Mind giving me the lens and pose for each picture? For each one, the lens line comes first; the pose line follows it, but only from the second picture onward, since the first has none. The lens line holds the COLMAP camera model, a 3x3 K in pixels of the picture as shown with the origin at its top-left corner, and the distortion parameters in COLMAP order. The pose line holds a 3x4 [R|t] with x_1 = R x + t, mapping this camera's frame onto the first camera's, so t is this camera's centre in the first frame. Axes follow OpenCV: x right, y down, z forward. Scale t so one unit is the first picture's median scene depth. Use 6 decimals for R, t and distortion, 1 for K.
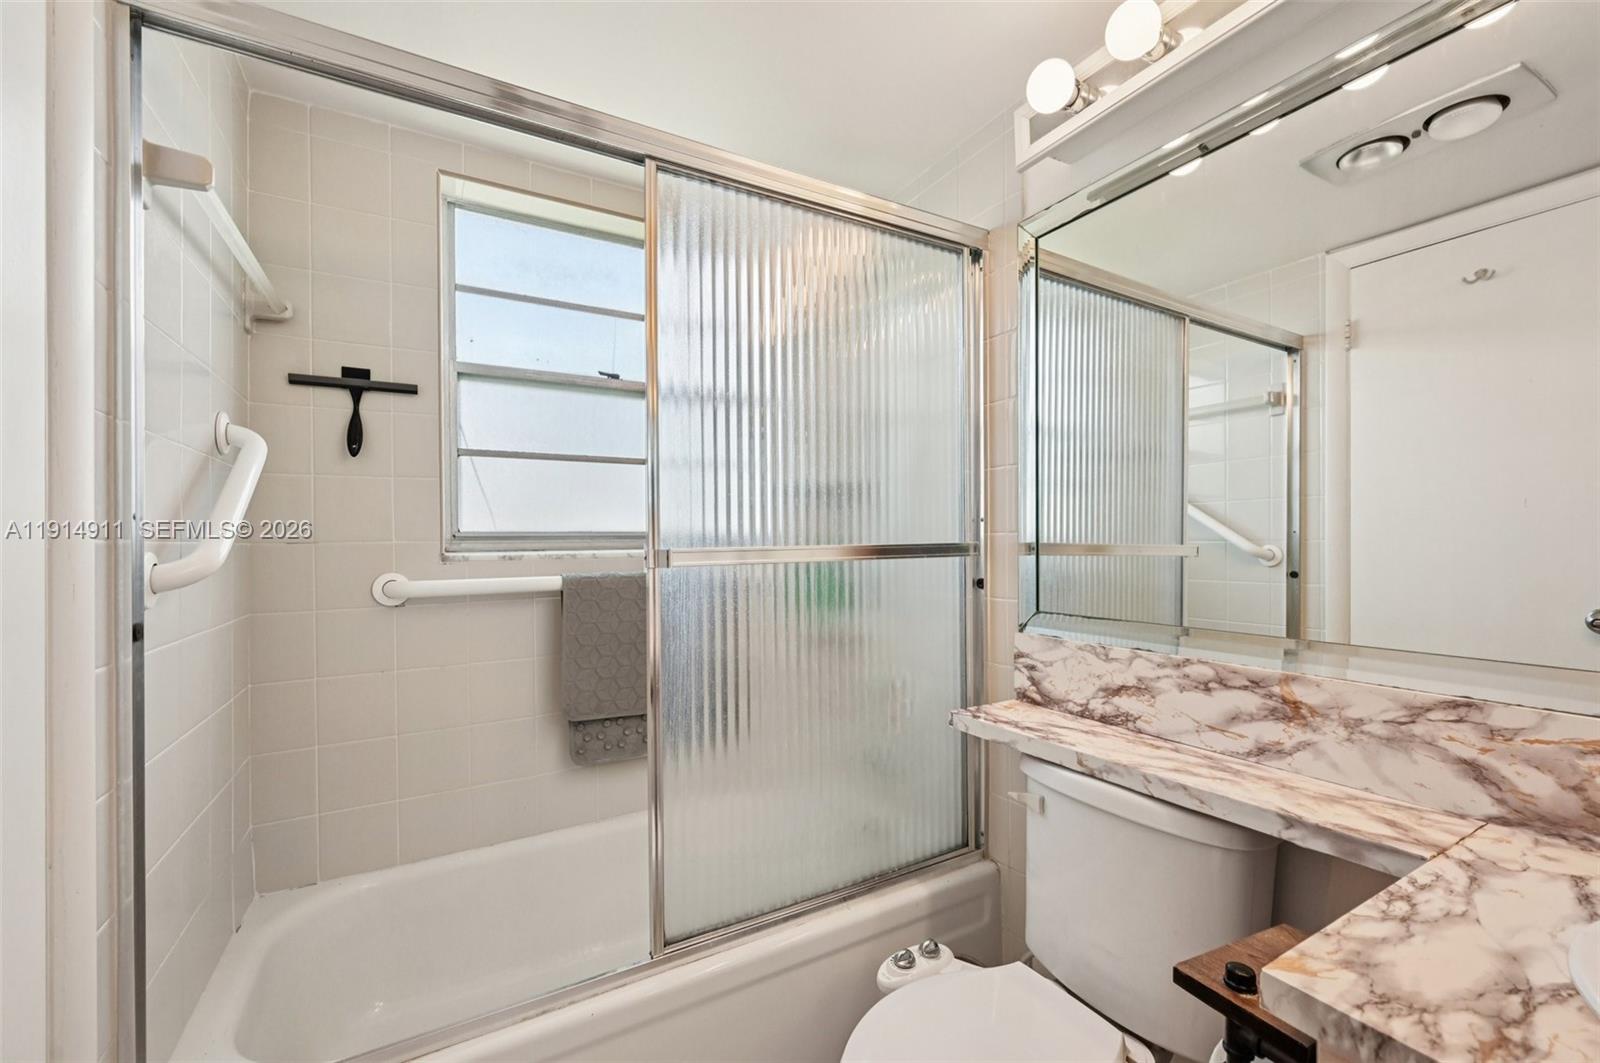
lens RADIAL K [[634.0, 0, 799.4], [0, 634.0, 546.4], [0, 0, 1]] dist [-0.001400, -0.000459]
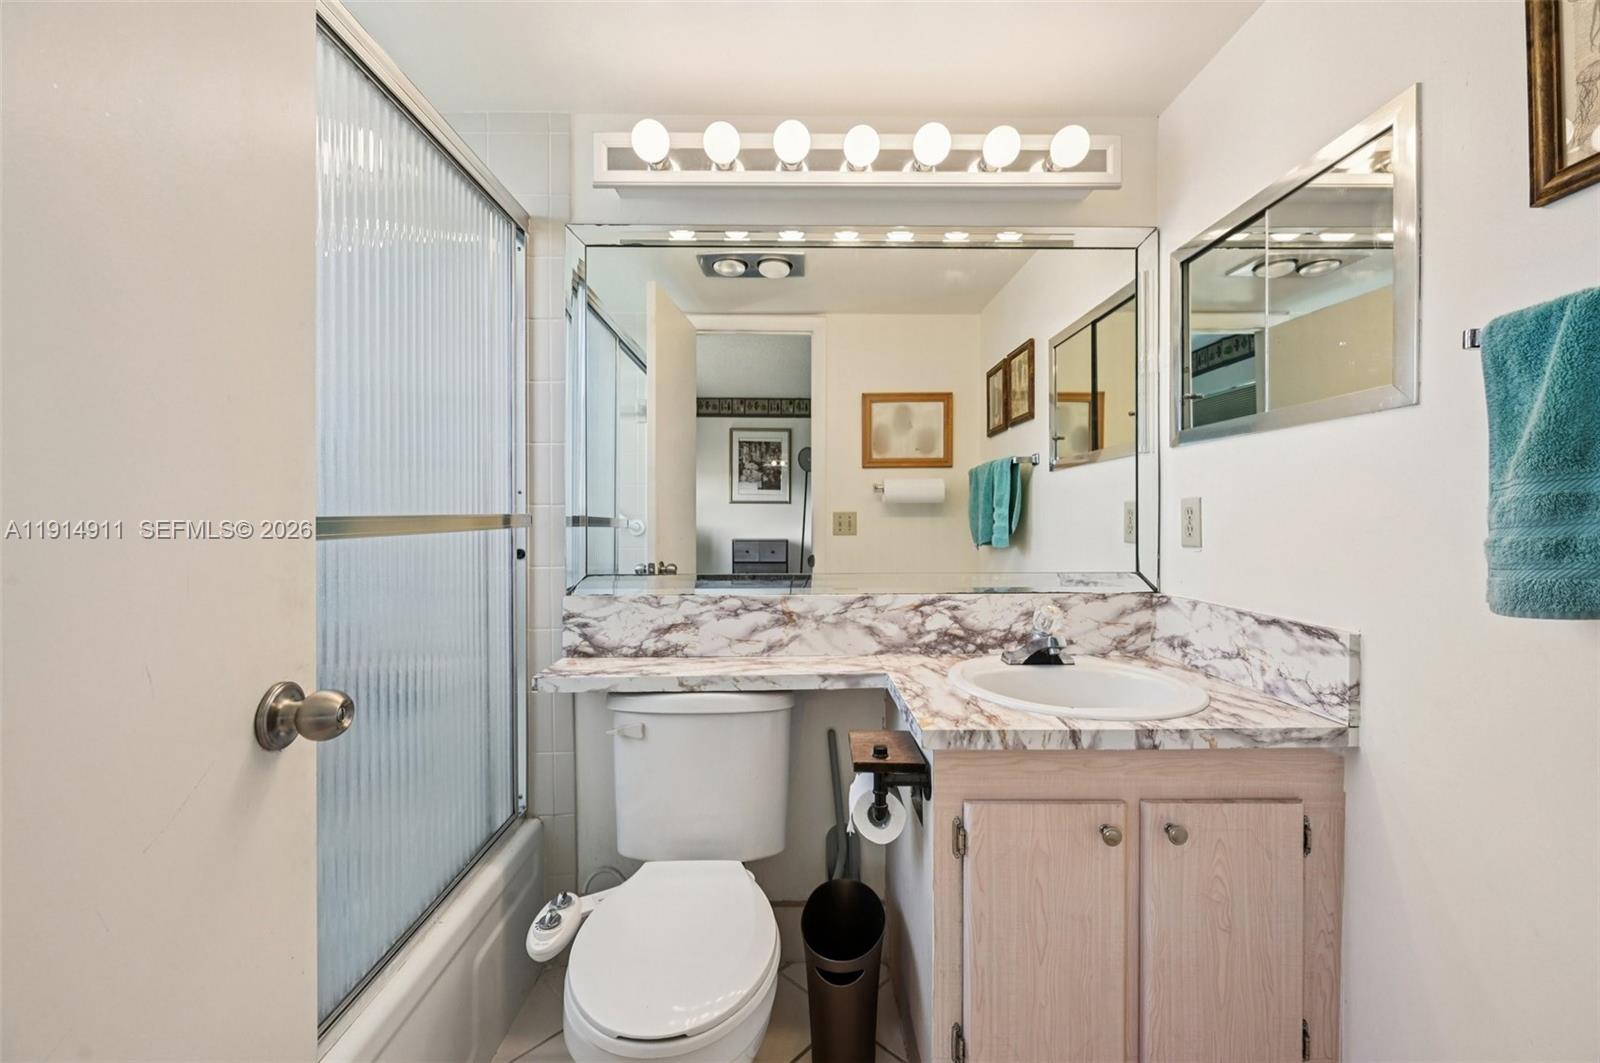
lens RADIAL K [[634.0, 0, 757.7], [0, 634.0, 525.5], [0, 0, 1]] dist [-0.001400, -0.000459]
pose [[0.524945, -0.005235, 0.851120, -0.545877], [0.004415, 0.999984, 0.003428, 0.014758], [-0.851125, 0.001959, 0.524960, 0.185025]]
